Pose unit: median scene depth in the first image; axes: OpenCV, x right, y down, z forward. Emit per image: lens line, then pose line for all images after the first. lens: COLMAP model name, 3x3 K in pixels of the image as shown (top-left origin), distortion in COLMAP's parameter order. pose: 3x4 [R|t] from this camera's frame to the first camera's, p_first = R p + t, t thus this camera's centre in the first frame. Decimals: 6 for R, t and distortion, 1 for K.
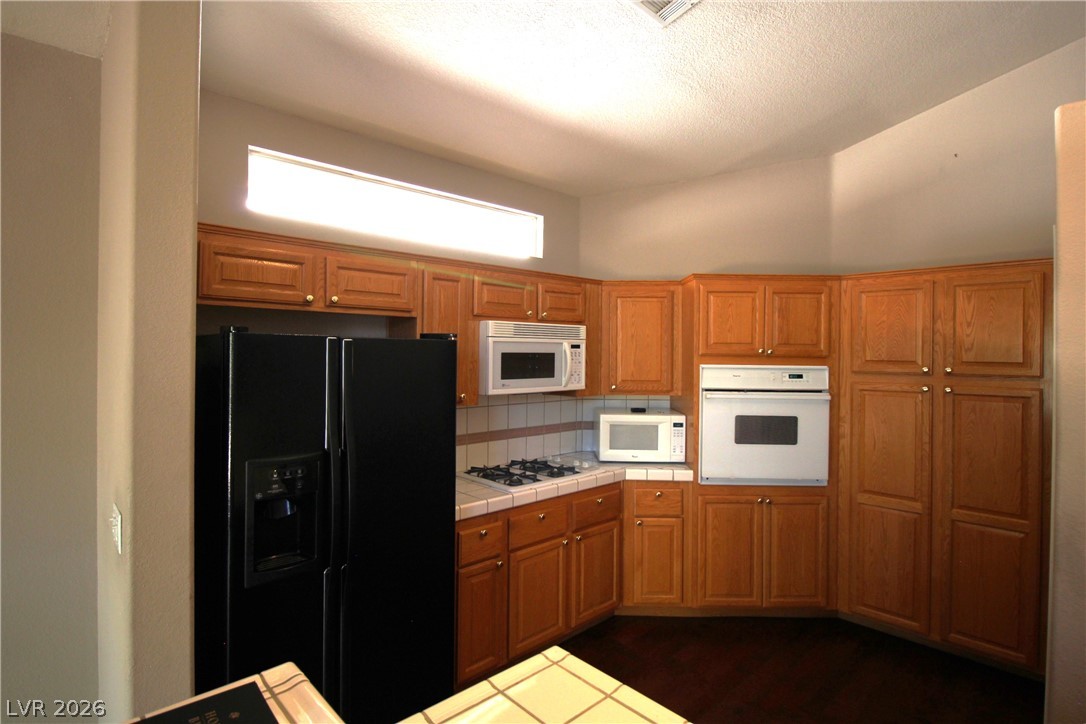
lens RADIAL K [[531.9, 0, 546.0], [0, 531.9, 351.6], [0, 0, 1]] dist [0.002379, -0.016677]
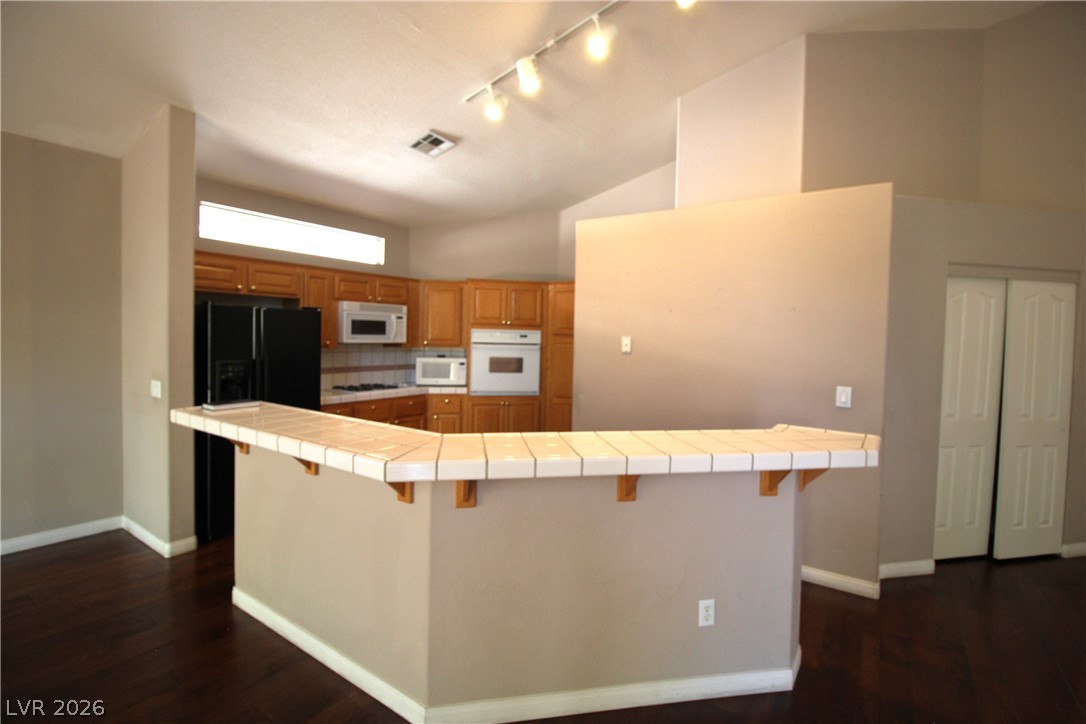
lens RADIAL K [[502.6, 0, 547.6], [0, 502.6, 351.5], [0, 0, 1]] dist [0.001784, -0.014924]
pose [[0.978512, 0.005686, 0.206110, 0.193850], [-0.012490, 0.999419, 0.031725, 0.043164], [-0.205810, -0.033618, 0.978014, -0.721861]]
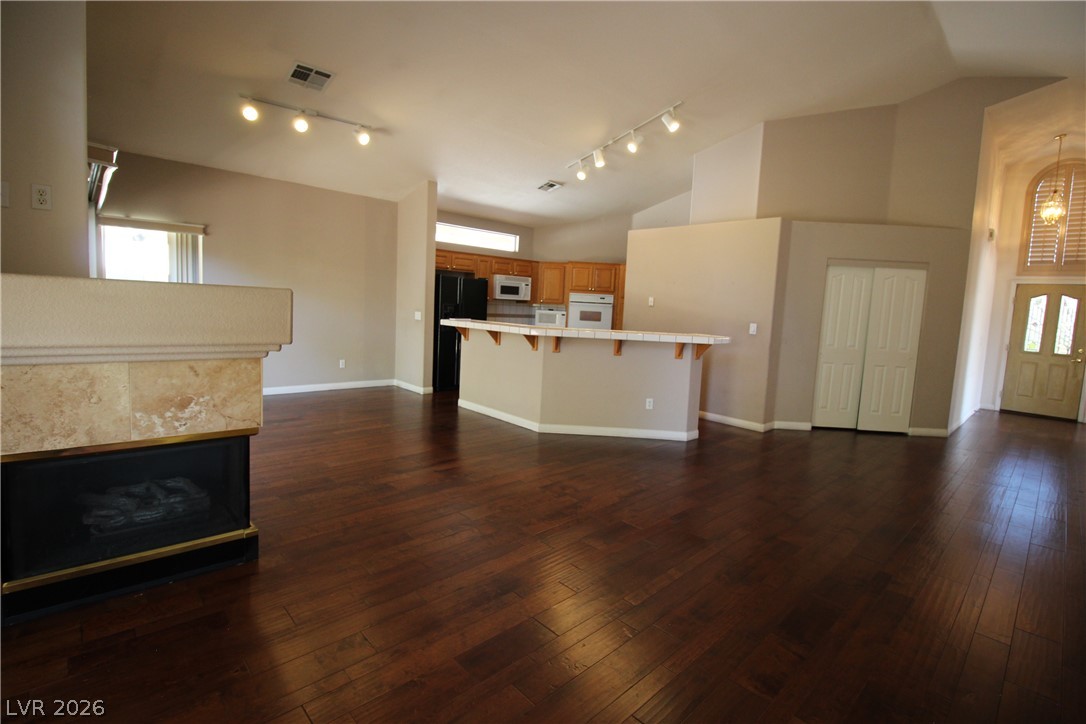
lens RADIAL K [[502.6, 0, 547.6], [0, 502.6, 351.5], [0, 0, 1]] dist [0.001784, -0.014924]
pose [[0.999140, 0.040245, -0.009983, 0.212088], [-0.039163, 0.995018, 0.091684, 0.096109], [0.013623, -0.091214, 0.995738, -1.763347]]
